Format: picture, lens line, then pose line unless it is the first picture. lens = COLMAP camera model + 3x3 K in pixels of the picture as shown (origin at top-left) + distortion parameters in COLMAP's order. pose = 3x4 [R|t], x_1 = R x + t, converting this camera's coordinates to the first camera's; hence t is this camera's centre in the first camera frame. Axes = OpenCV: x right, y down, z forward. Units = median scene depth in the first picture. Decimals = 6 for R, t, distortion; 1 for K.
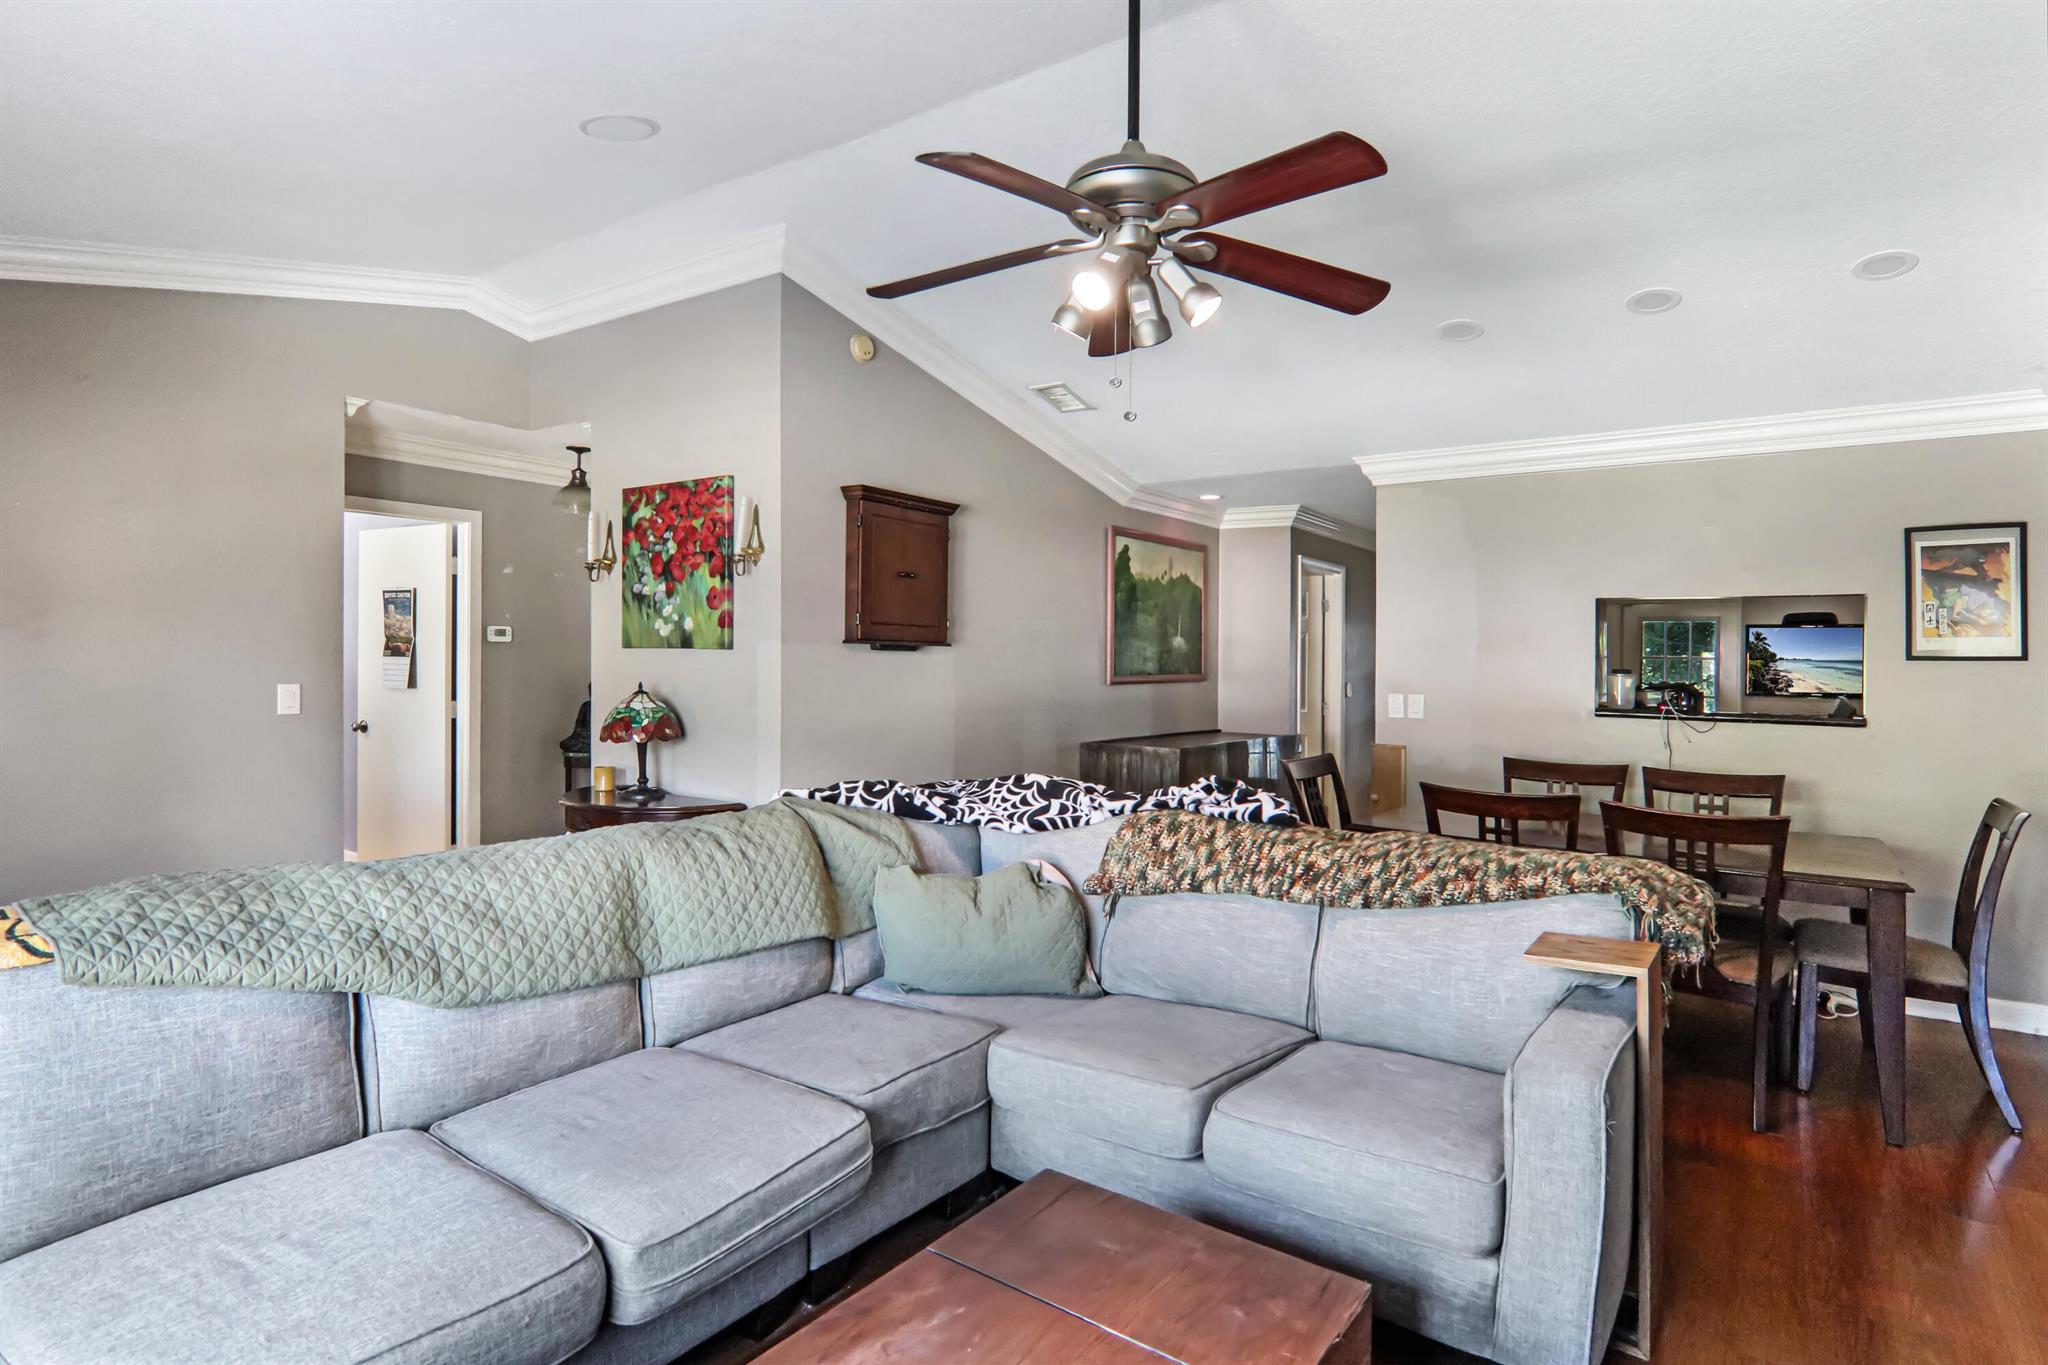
lens RADIAL K [[1063.4, 0, 1013.1], [0, 1063.4, 694.3], [0, 0, 1]] dist [-0.014280, -0.002673]
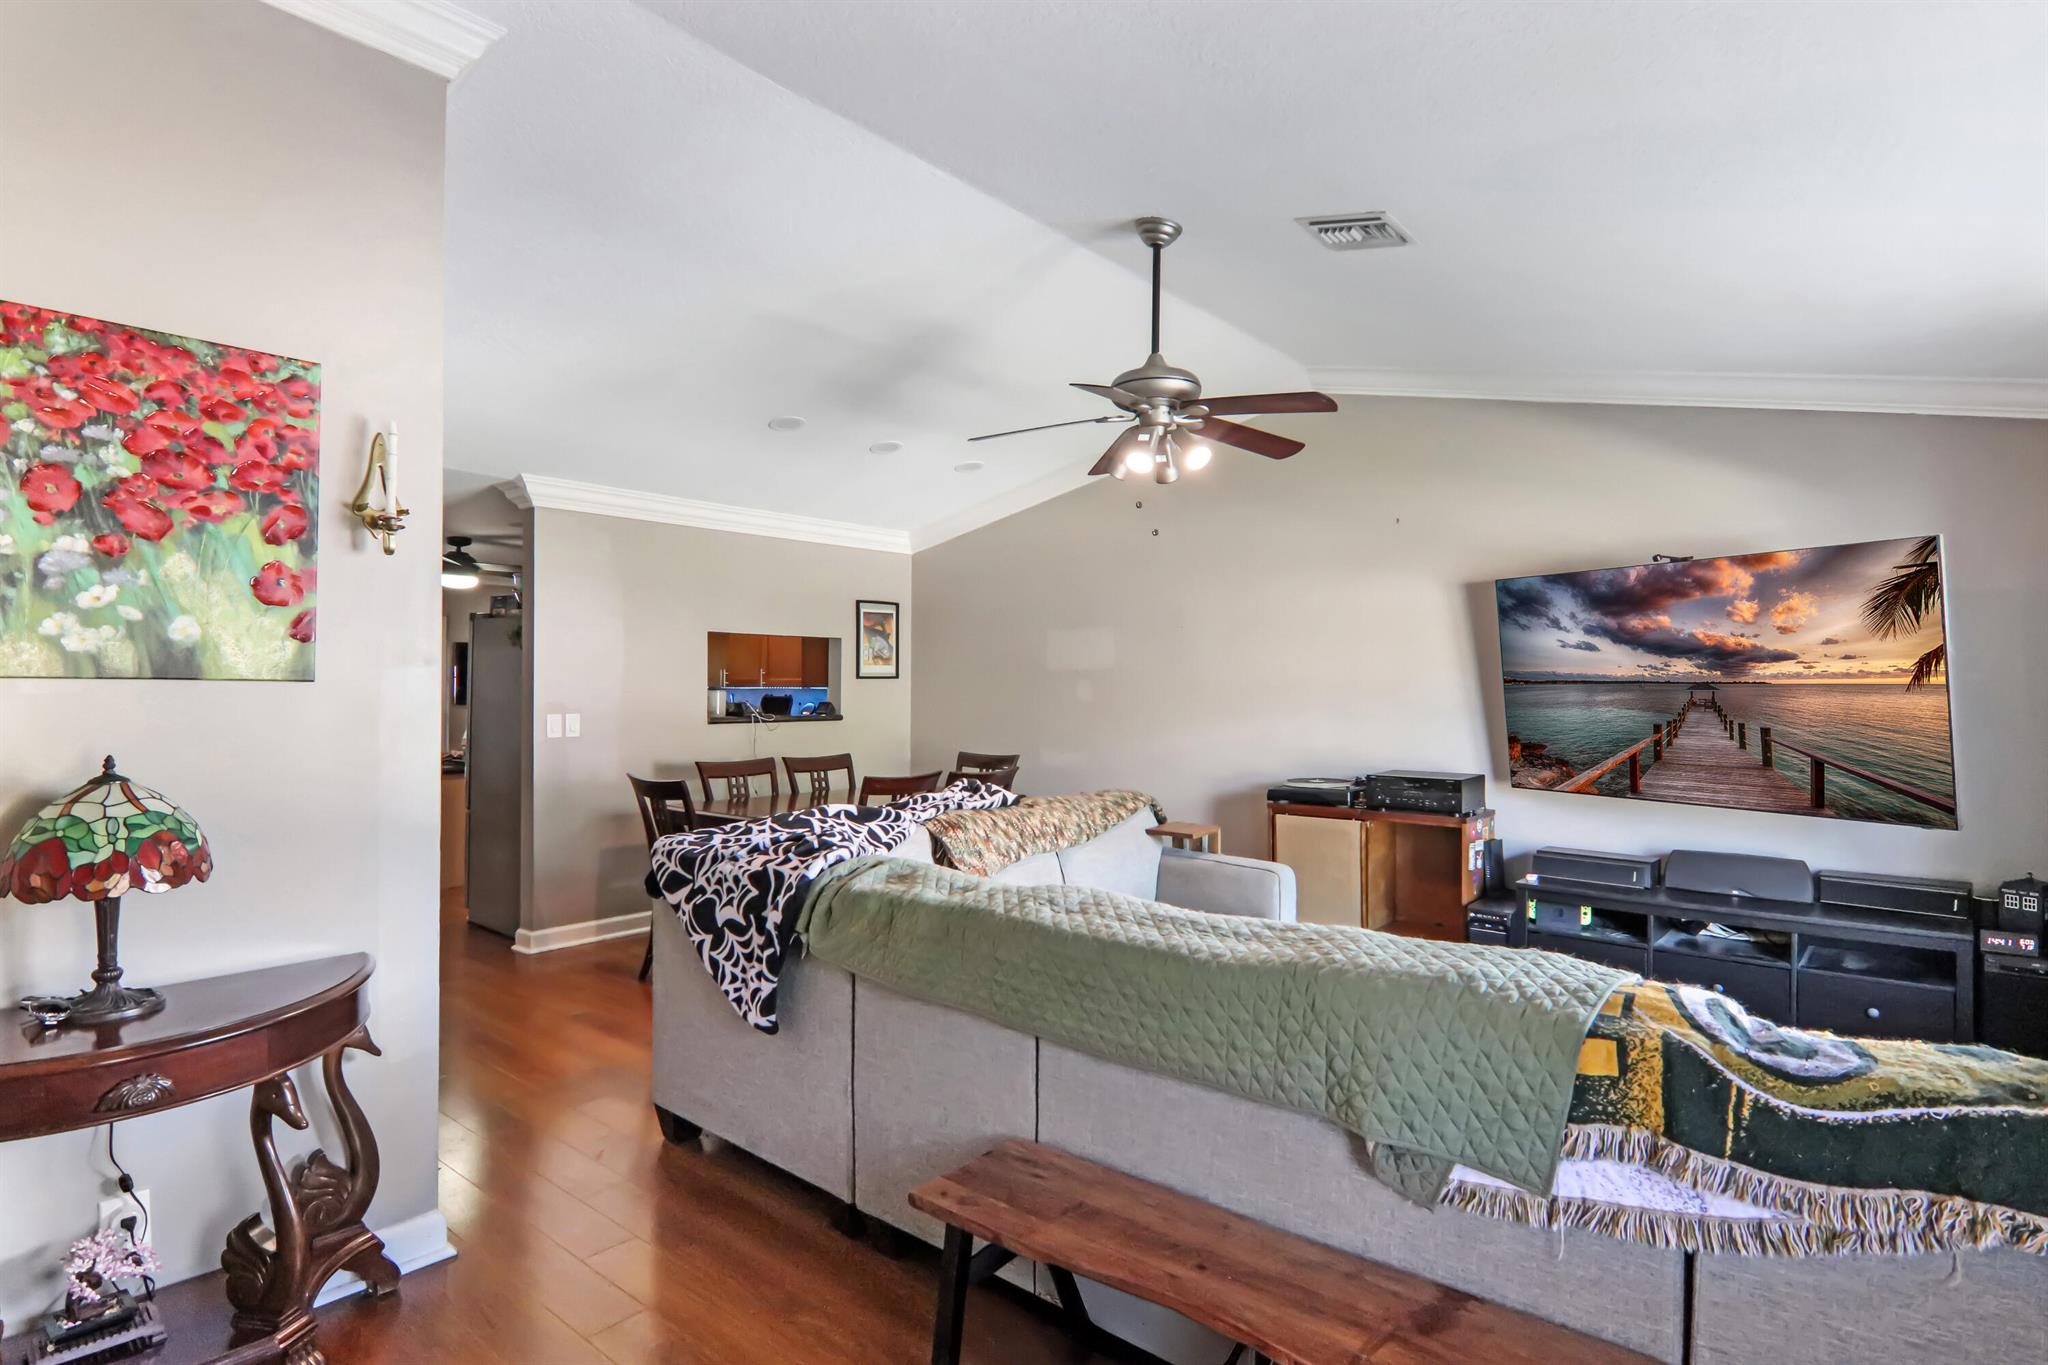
lens RADIAL K [[1063.4, 0, 1075.7], [0, 1063.4, 678.1], [0, 0, 1]] dist [-0.014280, -0.002673]
pose [[0.028670, -0.009172, 0.999547, -0.780125], [0.026486, 0.999614, 0.008413, -0.037550], [-0.999238, 0.026233, 0.028902, 0.581894]]
